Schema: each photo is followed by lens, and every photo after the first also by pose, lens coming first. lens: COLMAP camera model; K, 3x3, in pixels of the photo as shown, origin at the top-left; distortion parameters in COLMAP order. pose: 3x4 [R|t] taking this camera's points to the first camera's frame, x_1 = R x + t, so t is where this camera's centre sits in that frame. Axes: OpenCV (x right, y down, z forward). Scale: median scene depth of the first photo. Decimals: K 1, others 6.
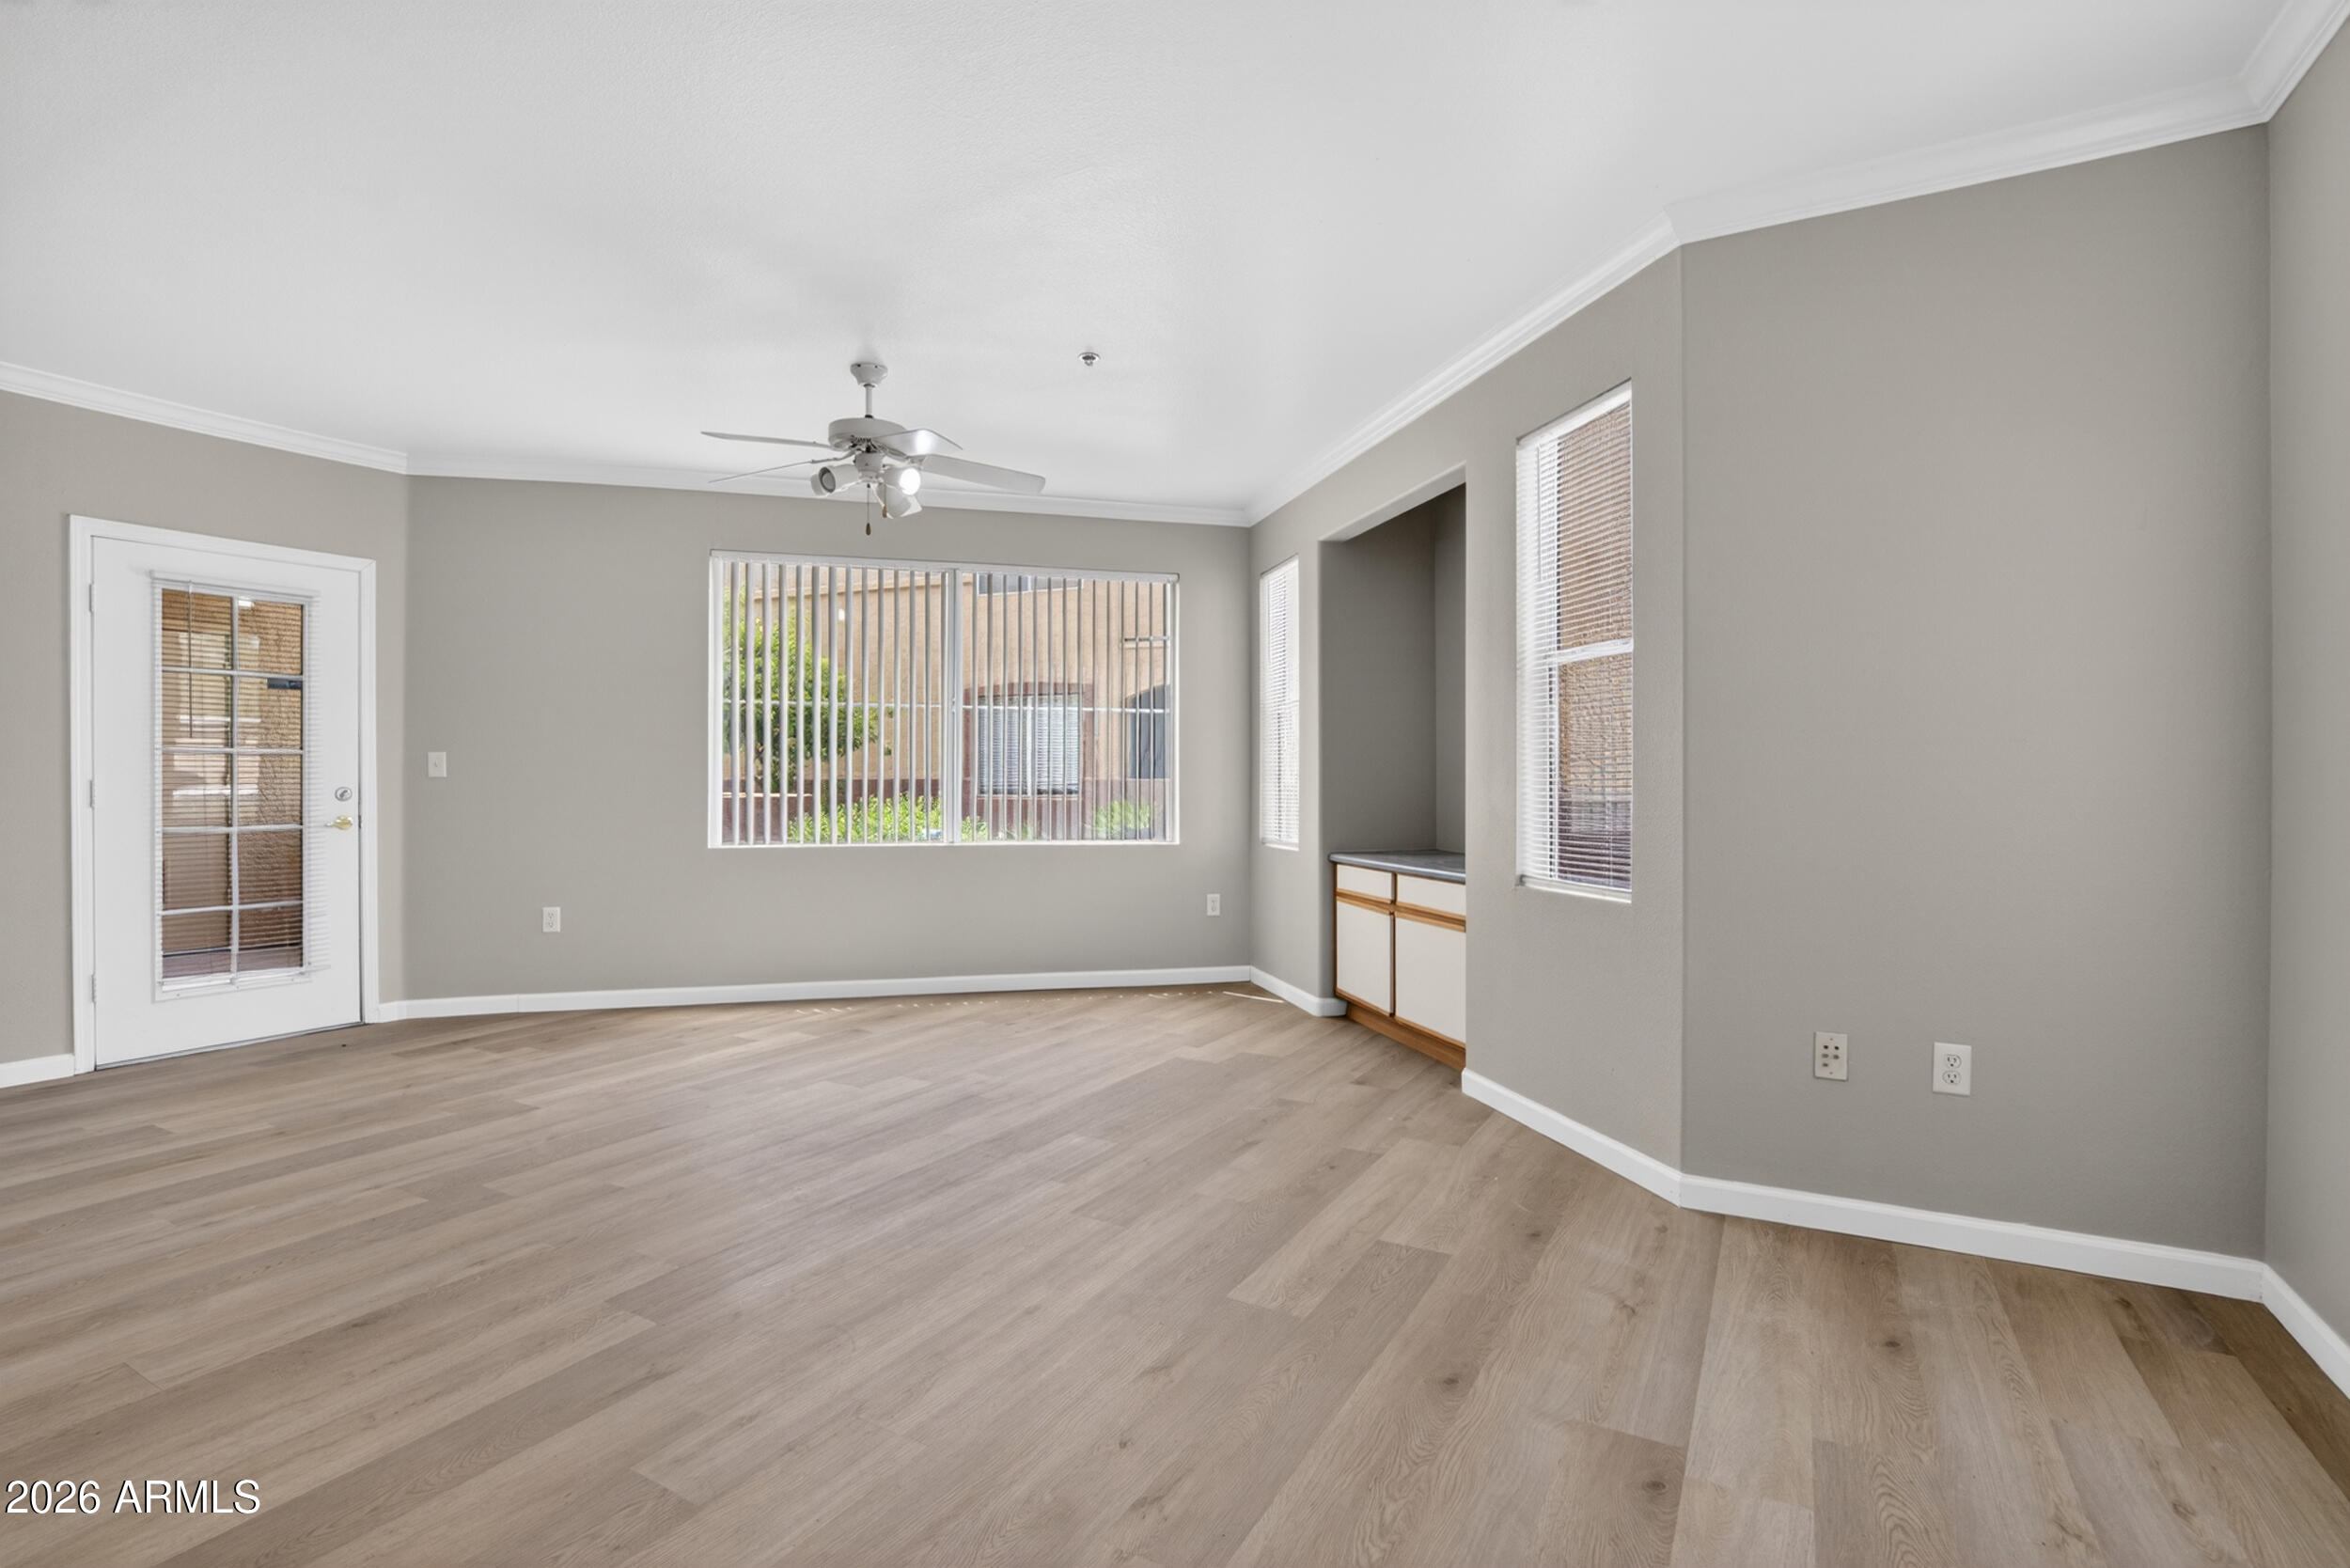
lens RADIAL K [[1103.0, 0, 1171.5], [0, 1103.0, 774.5], [0, 0, 1]] dist [-0.037052, 0.007608]
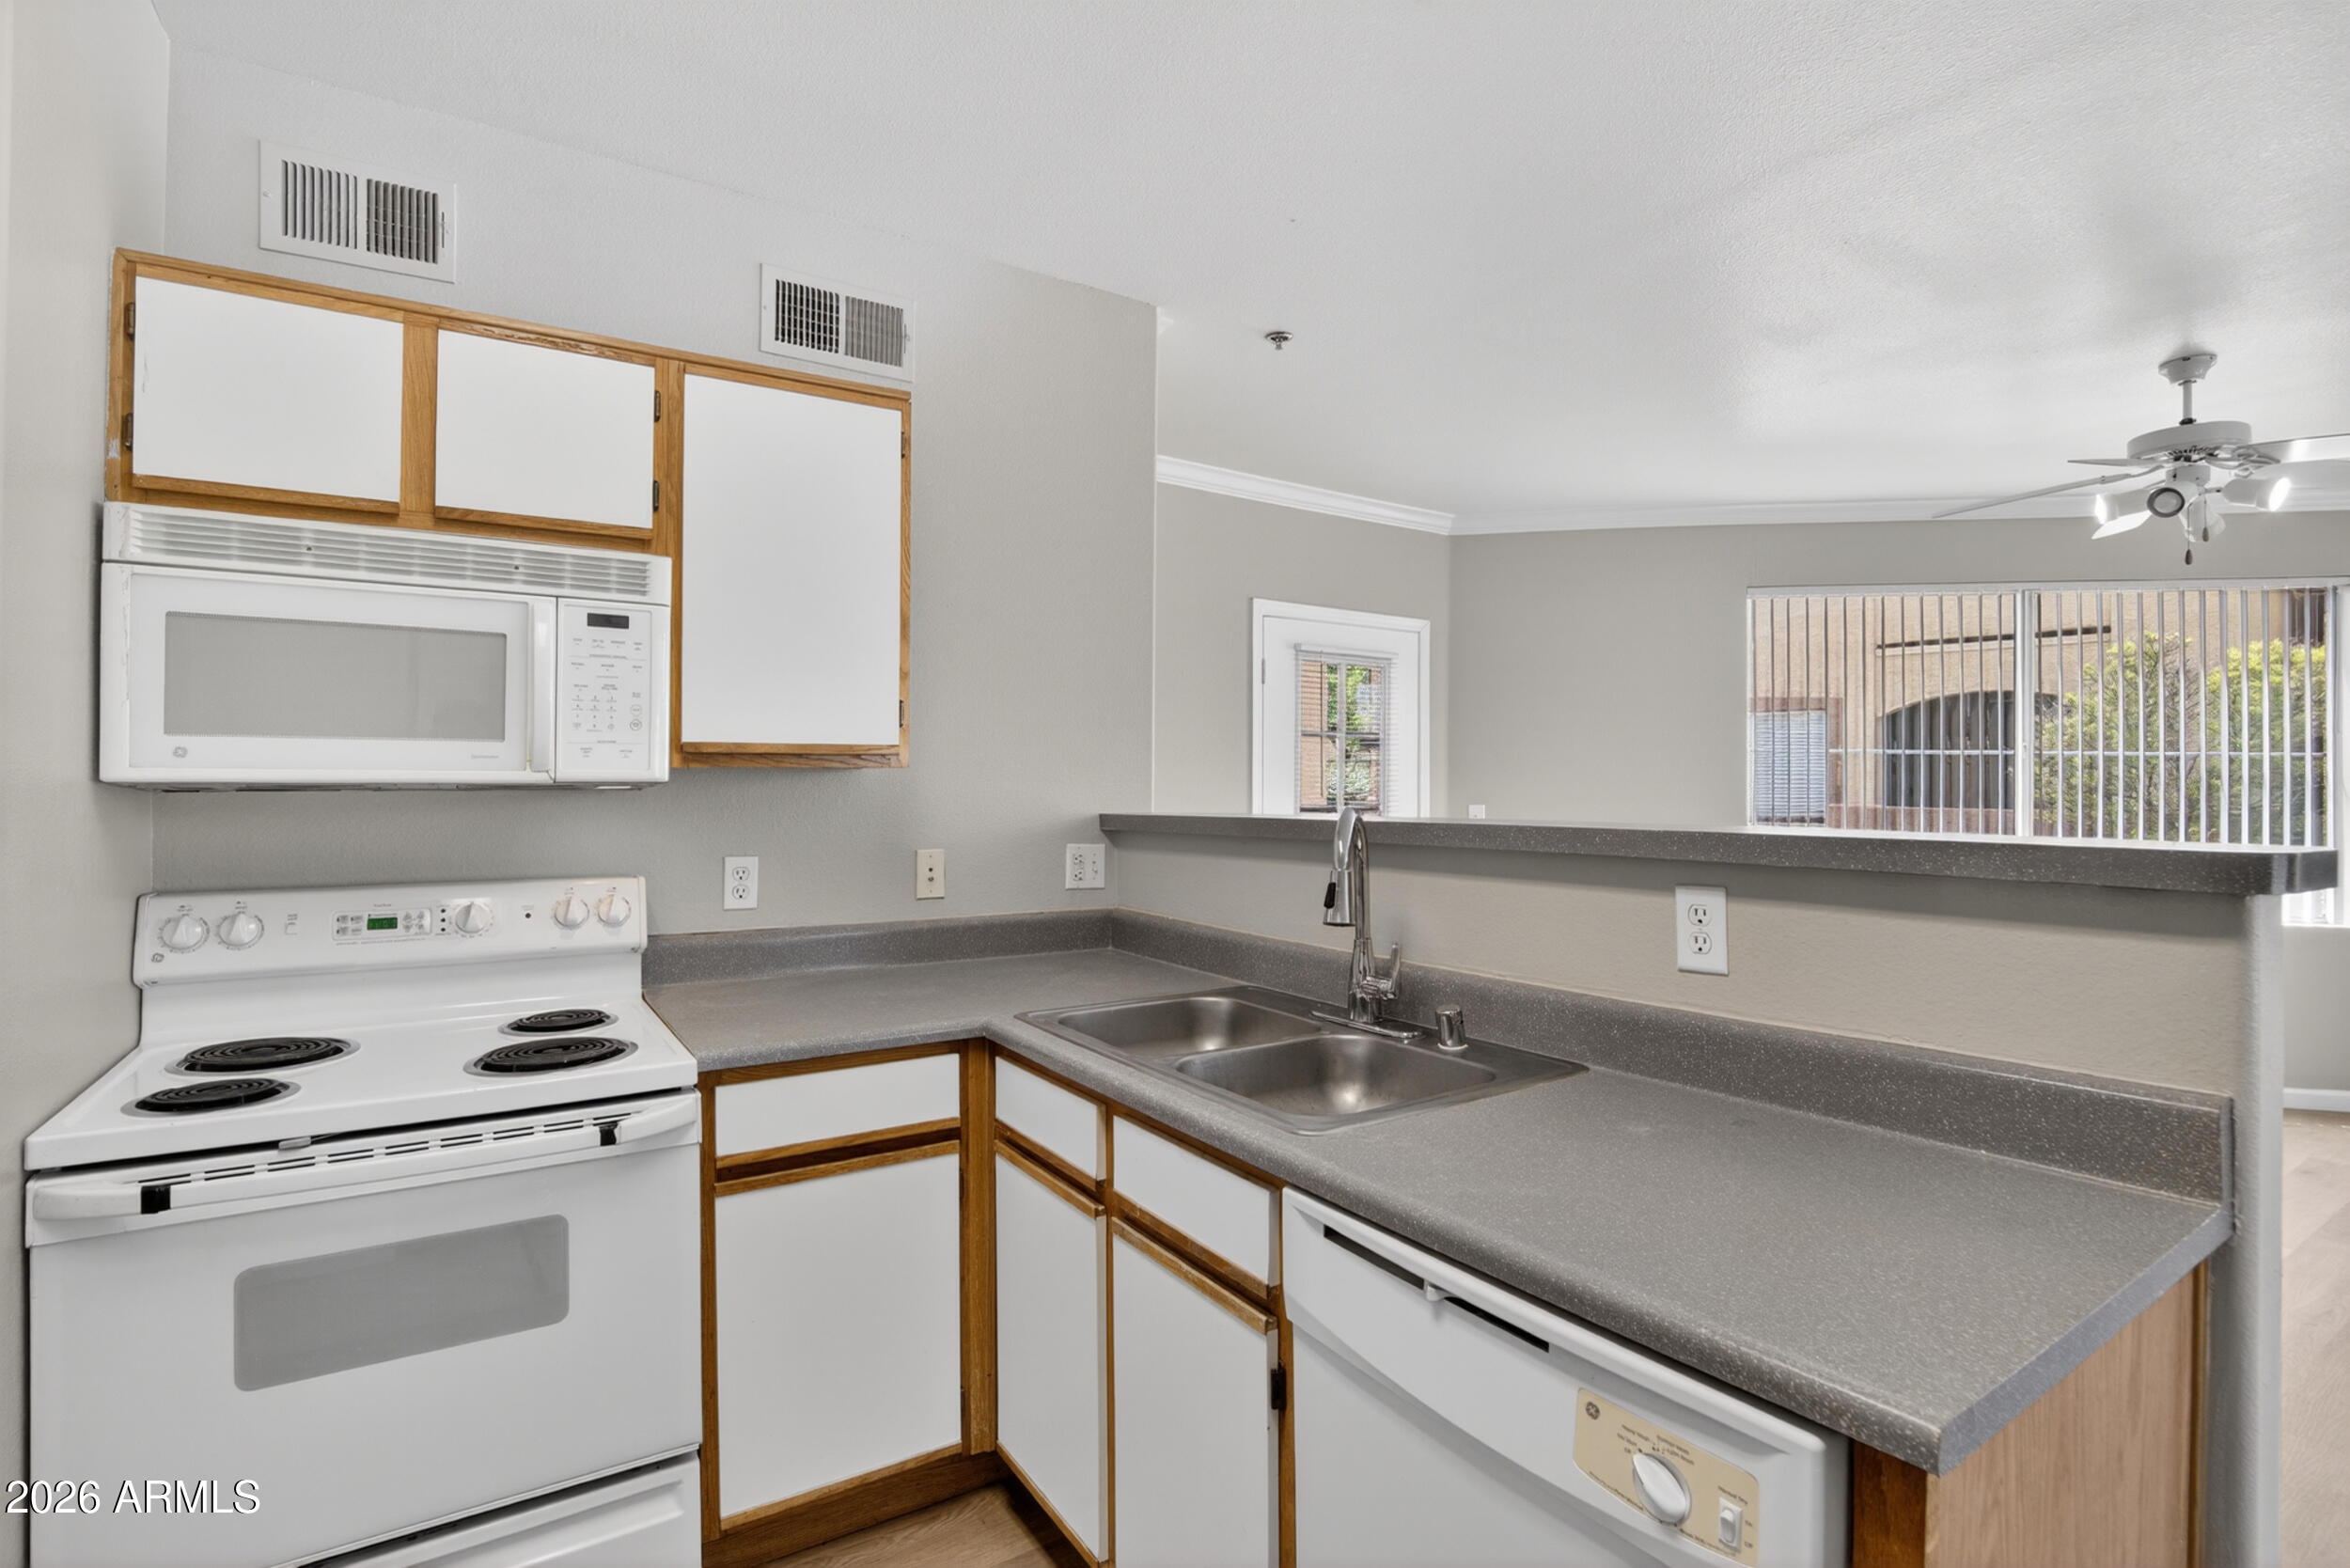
lens RADIAL K [[1103.0, 0, 1171.5], [0, 1103.0, 774.5], [0, 0, 1]] dist [-0.037052, 0.007608]
pose [[0.889645, 0.001665, -0.456650, -0.595653], [-0.004709, 0.999974, -0.005527, -0.055452], [0.456629, 0.007067, 0.889629, -0.057047]]
